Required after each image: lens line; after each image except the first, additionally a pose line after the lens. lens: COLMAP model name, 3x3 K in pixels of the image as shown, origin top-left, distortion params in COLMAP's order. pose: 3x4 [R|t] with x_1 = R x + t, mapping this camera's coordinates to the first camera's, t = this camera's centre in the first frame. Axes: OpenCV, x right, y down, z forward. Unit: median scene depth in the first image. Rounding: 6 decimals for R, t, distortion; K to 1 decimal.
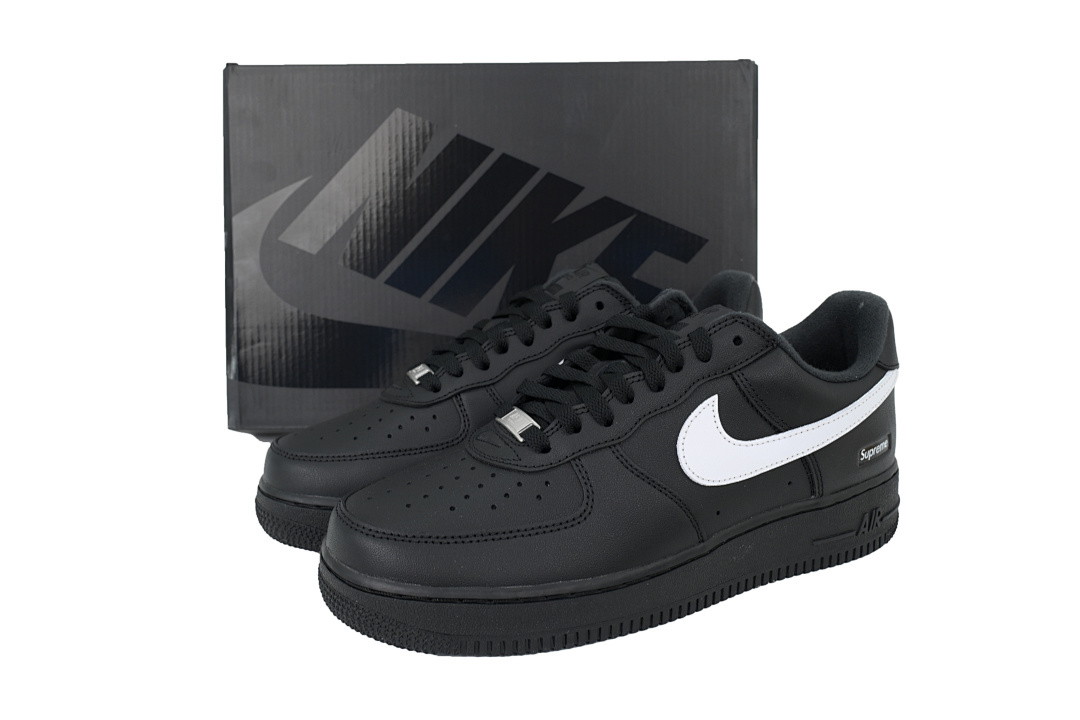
lens RADIAL K [[866.4, 0, 539.2], [0, 866.4, 360.8], [0, 0, 1]] dist [-0.003962, -0.004383]
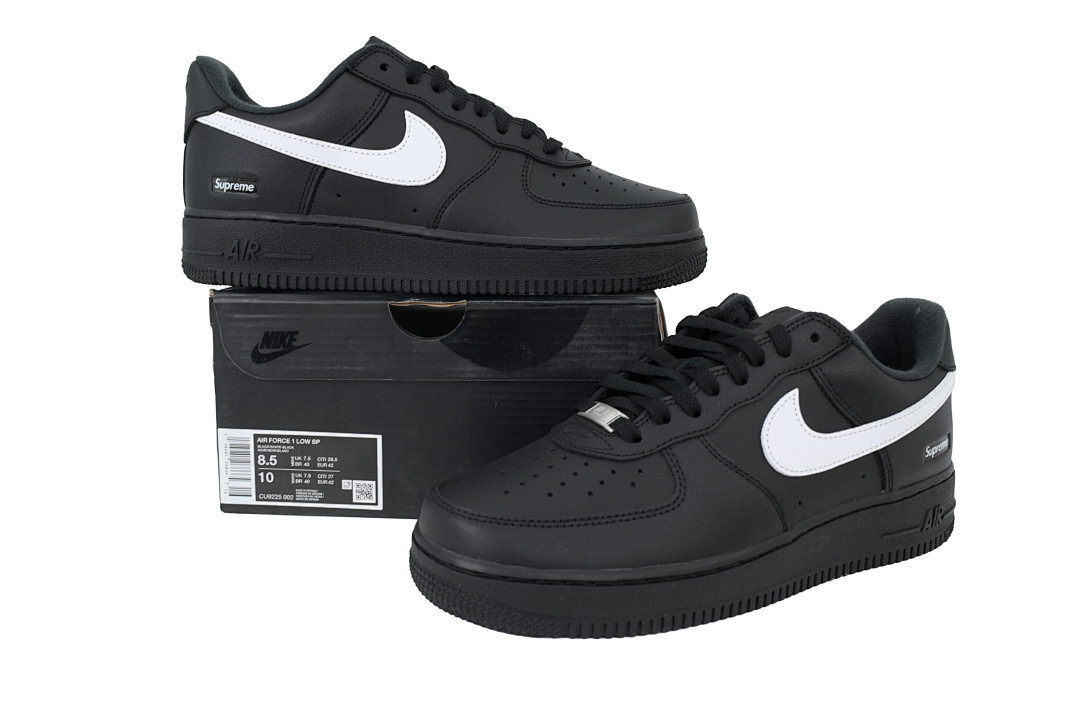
lens RADIAL K [[866.4, 0, 540.8], [0, 866.4, 357.7], [0, 0, 1]] dist [-0.003962, -0.004383]
pose [[0.999535, 0.007002, 0.029687, -0.133150], [-0.005448, 0.998626, -0.052115, 0.057997], [-0.030011, 0.051929, 0.998200, -0.028021]]
